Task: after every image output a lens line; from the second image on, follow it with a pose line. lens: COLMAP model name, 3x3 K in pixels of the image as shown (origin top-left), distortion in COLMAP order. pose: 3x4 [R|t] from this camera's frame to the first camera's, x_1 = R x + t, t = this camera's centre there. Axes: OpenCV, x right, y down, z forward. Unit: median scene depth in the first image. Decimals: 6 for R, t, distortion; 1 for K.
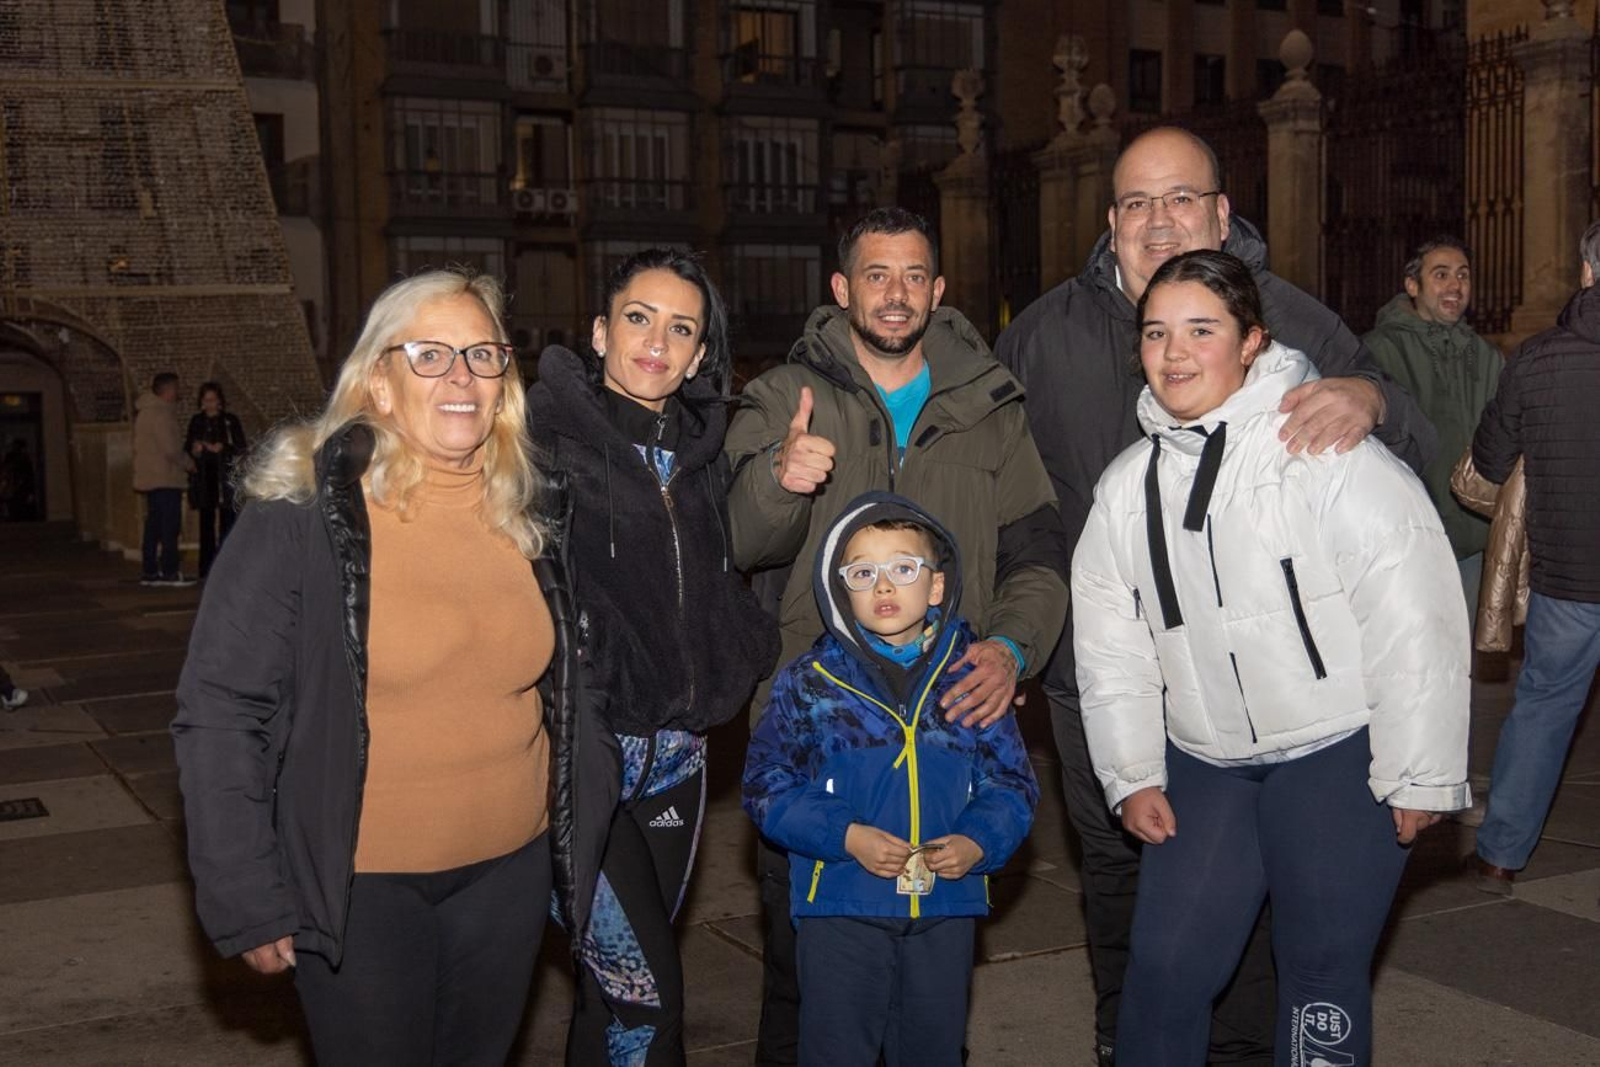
lens RADIAL K [[1944.4, 0, 800.0], [0, 1944.4, 533.5], [0, 0, 1]] dist [-0.031692, -0.011261]
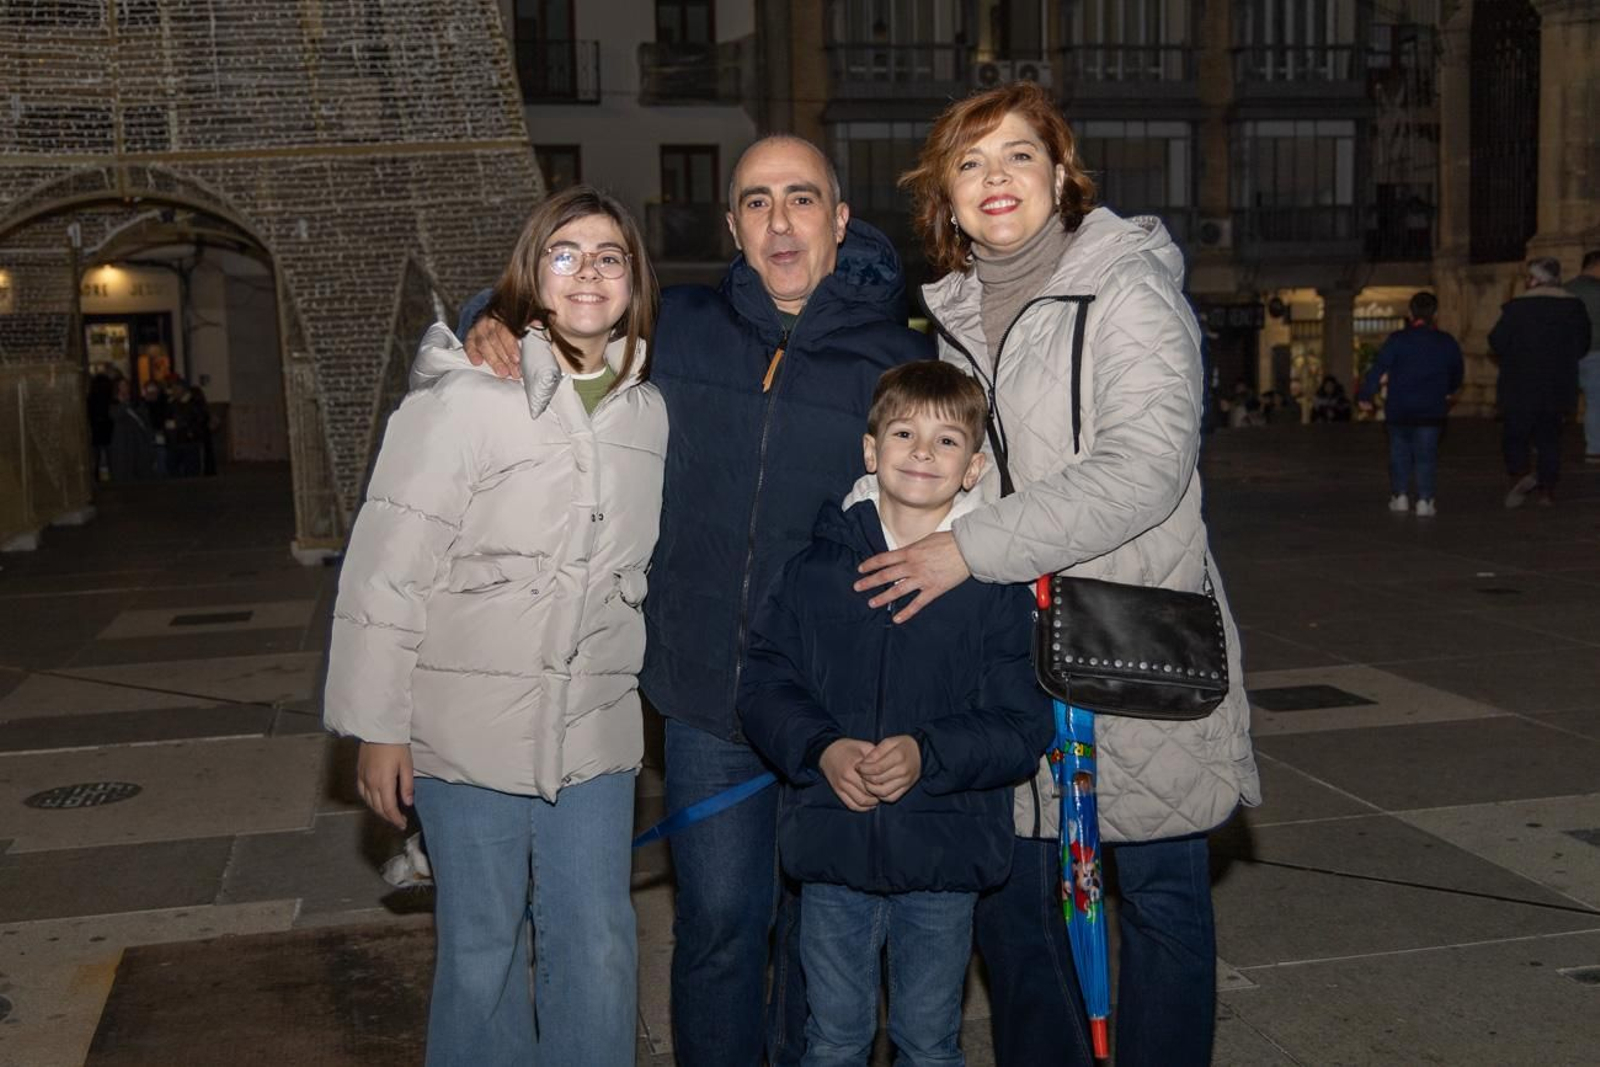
lens RADIAL K [[1763.1, 0, 800.0], [0, 1763.1, 533.5], [0, 0, 1]] dist [0.010210, -0.010075]
pose [[0.960803, 0.026155, -0.275996, -0.004316], [-0.011039, 0.998360, 0.056179, -0.016192], [0.277013, -0.050931, 0.959516, 0.238772]]
